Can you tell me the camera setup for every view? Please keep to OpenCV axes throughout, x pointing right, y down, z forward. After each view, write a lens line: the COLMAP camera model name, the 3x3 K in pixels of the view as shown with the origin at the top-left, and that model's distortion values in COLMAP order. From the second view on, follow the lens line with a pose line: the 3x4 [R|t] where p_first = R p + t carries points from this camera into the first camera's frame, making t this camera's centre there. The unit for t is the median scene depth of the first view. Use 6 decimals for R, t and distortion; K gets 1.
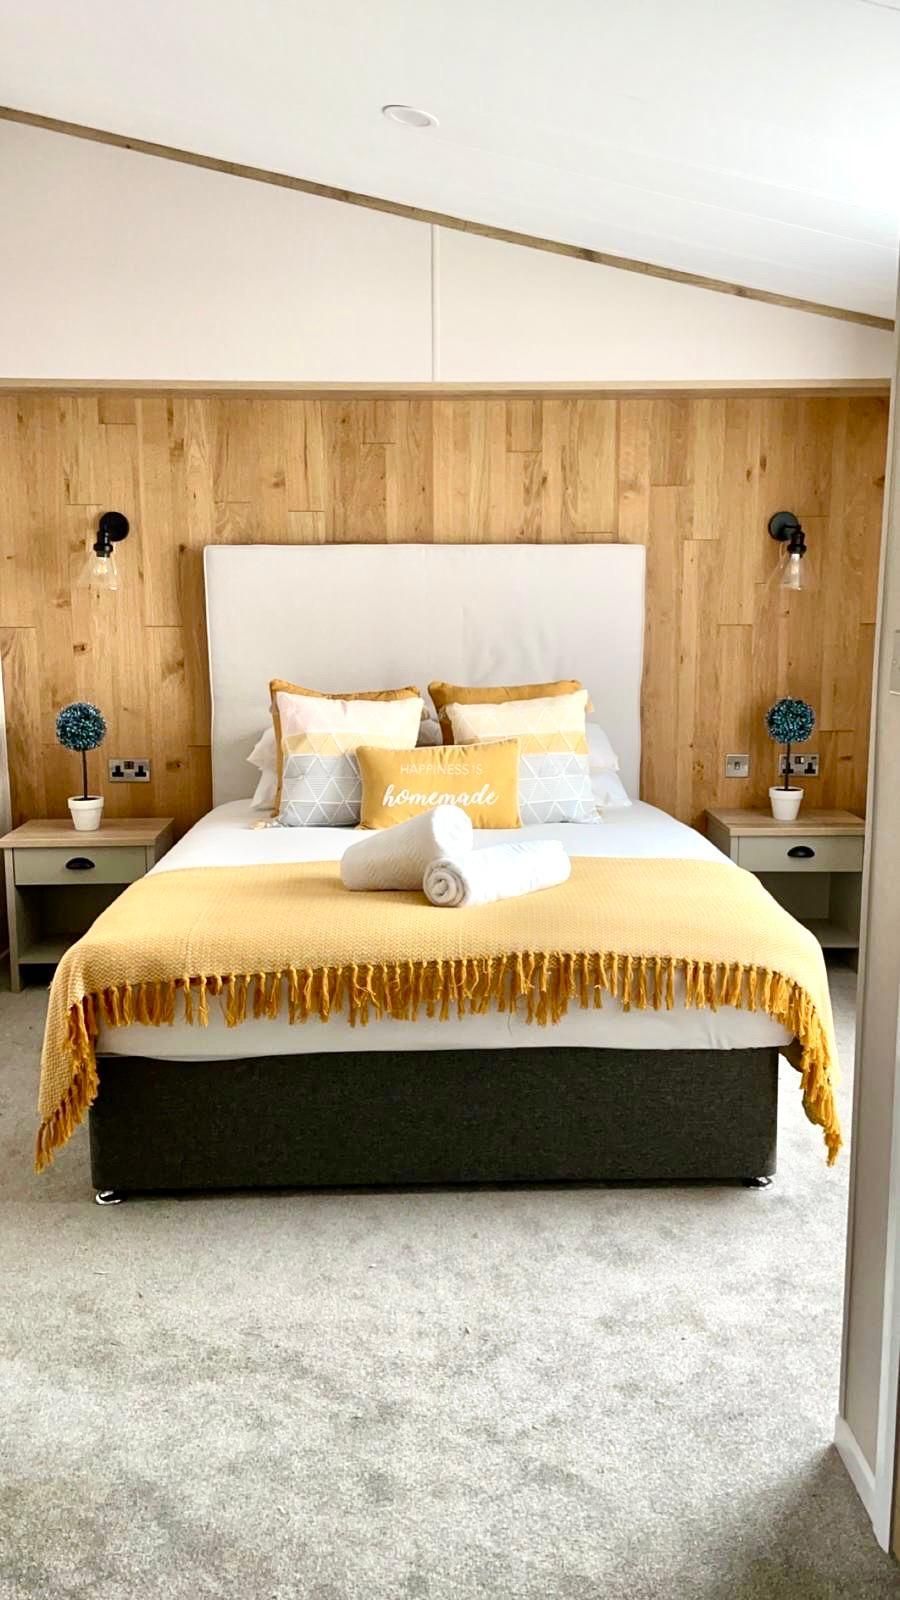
lens RADIAL K [[1291.2, 0, 450.0], [0, 1291.2, 800.0], [0, 0, 1]] dist [0.059963, -0.001197]
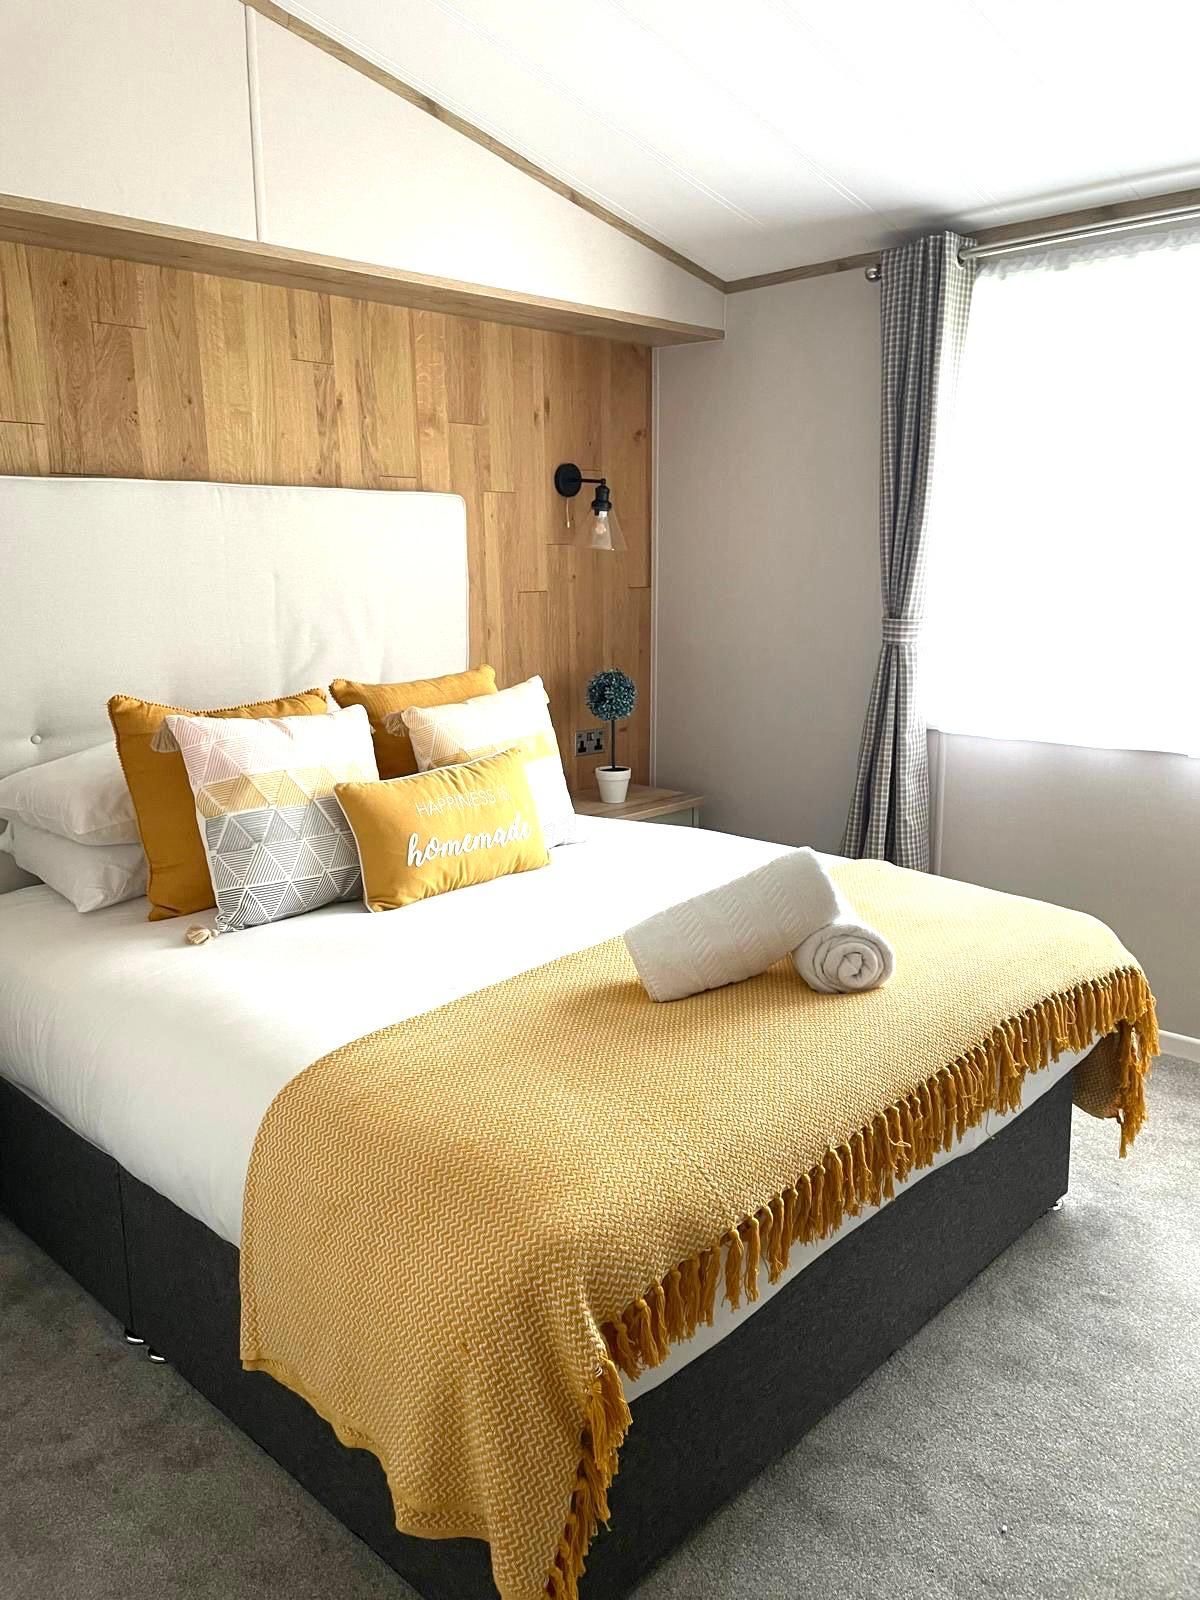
lens RADIAL K [[1213.7, 0, 600.0], [0, 1213.7, 800.0], [0, 0, 1]] dist [0.136663, -0.228929]
pose [[0.709231, -0.144276, 0.690055, -0.347926], [0.121647, 0.989198, 0.081793, -0.058541], [-0.694402, 0.025933, 0.719120, 0.384383]]
